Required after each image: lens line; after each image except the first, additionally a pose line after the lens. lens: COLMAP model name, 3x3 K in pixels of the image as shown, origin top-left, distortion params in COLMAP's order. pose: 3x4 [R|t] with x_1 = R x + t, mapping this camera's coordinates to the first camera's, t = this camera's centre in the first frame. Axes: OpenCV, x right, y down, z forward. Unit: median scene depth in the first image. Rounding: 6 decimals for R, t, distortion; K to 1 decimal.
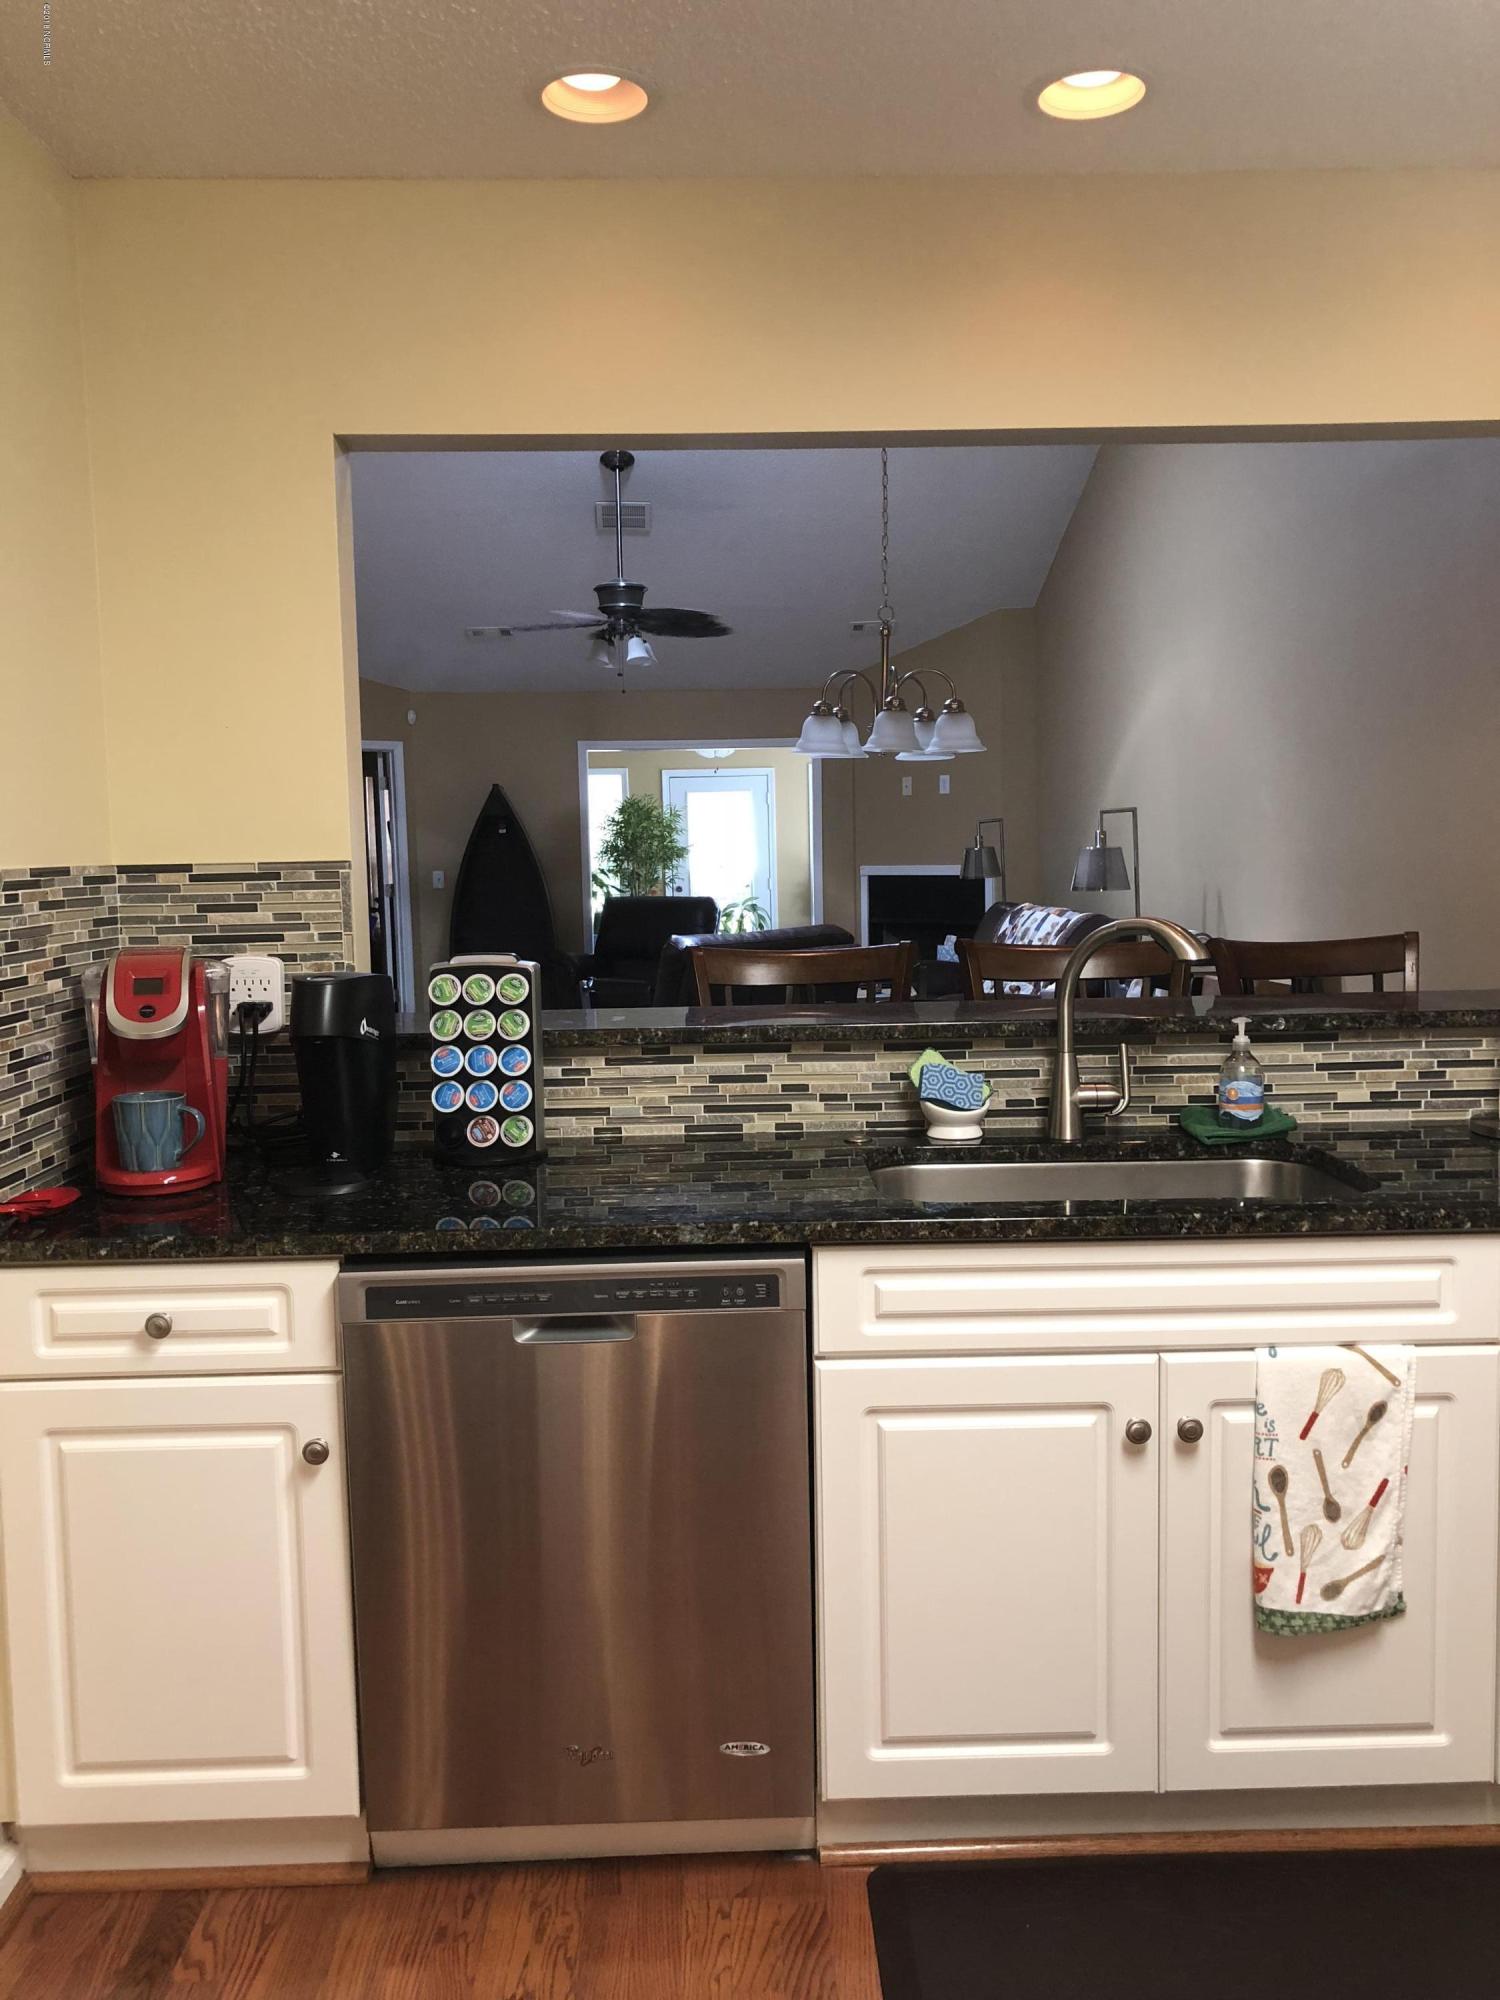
lens RADIAL K [[1720.0, 0, 774.0], [0, 1720.0, 1051.9], [0, 0, 1]] dist [0.067533, -0.008322]
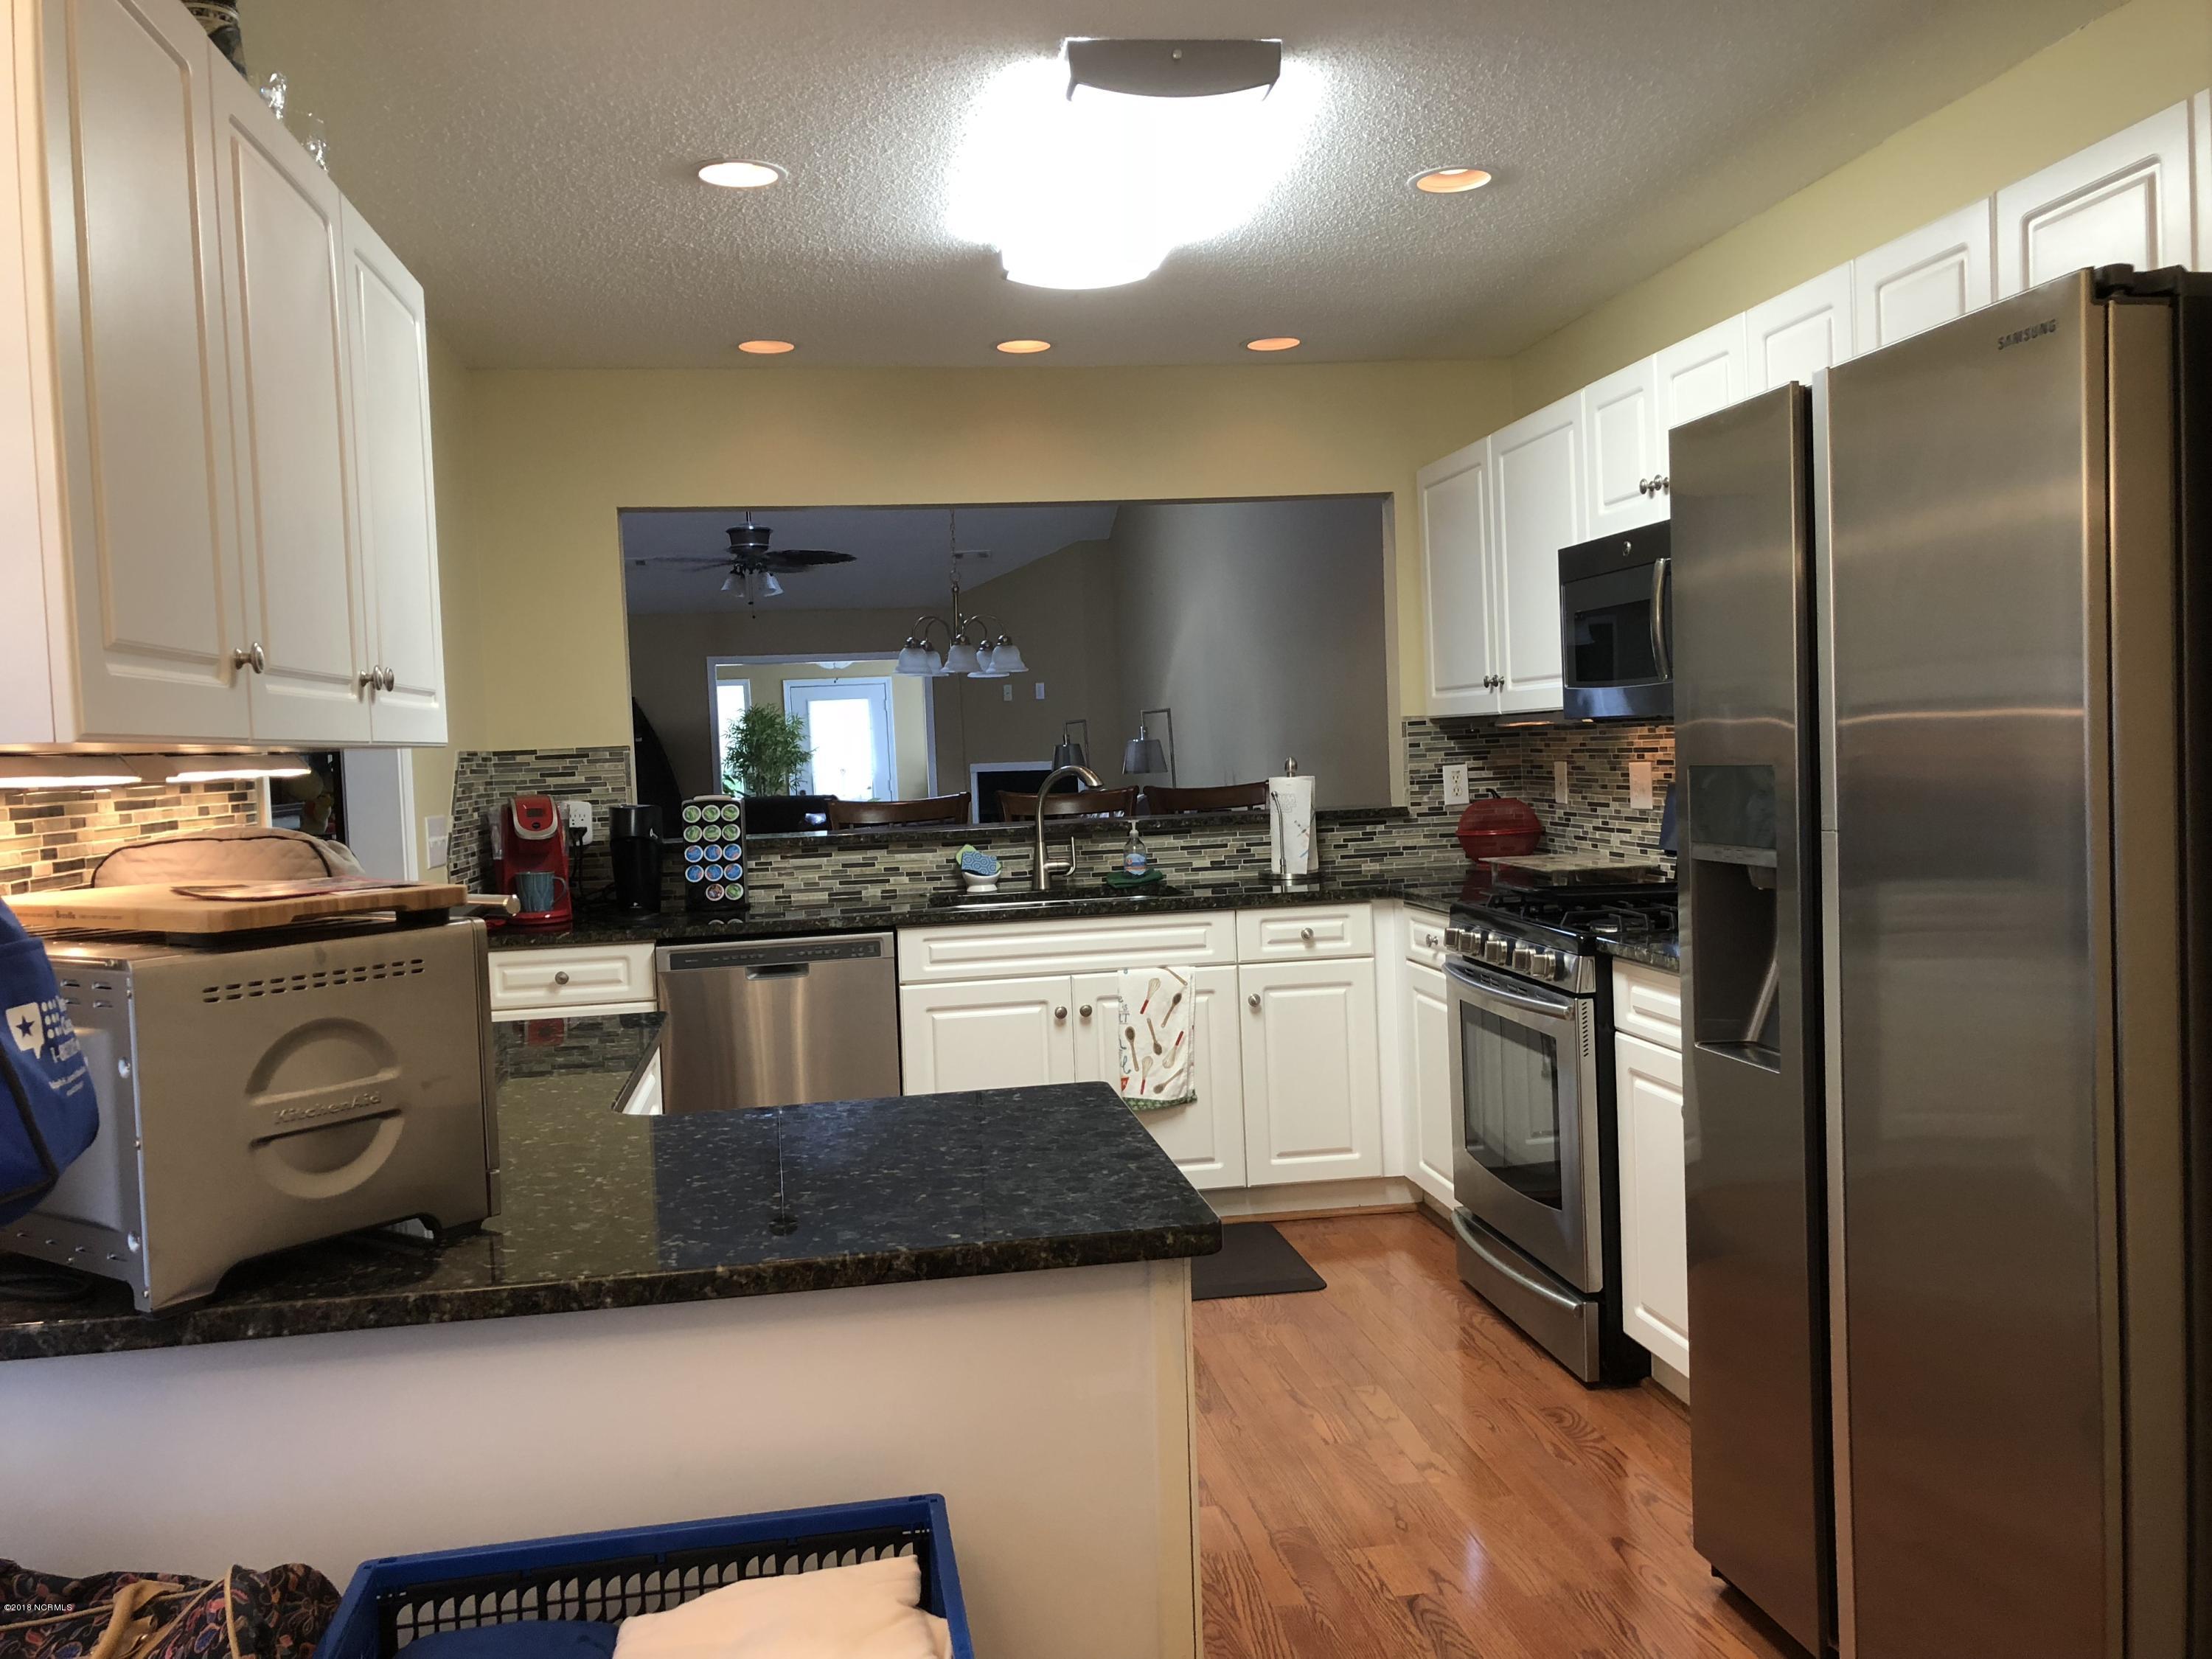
lens RADIAL K [[1627.7, 0, 1102.4], [0, 1627.7, 838.7], [0, 0, 1]] dist [0.062275, -0.000904]
pose [[0.991629, -0.028590, 0.125918, 0.017985], [0.036503, 0.997470, -0.060997, 0.102906], [-0.123856, 0.065083, 0.990164, -0.702026]]
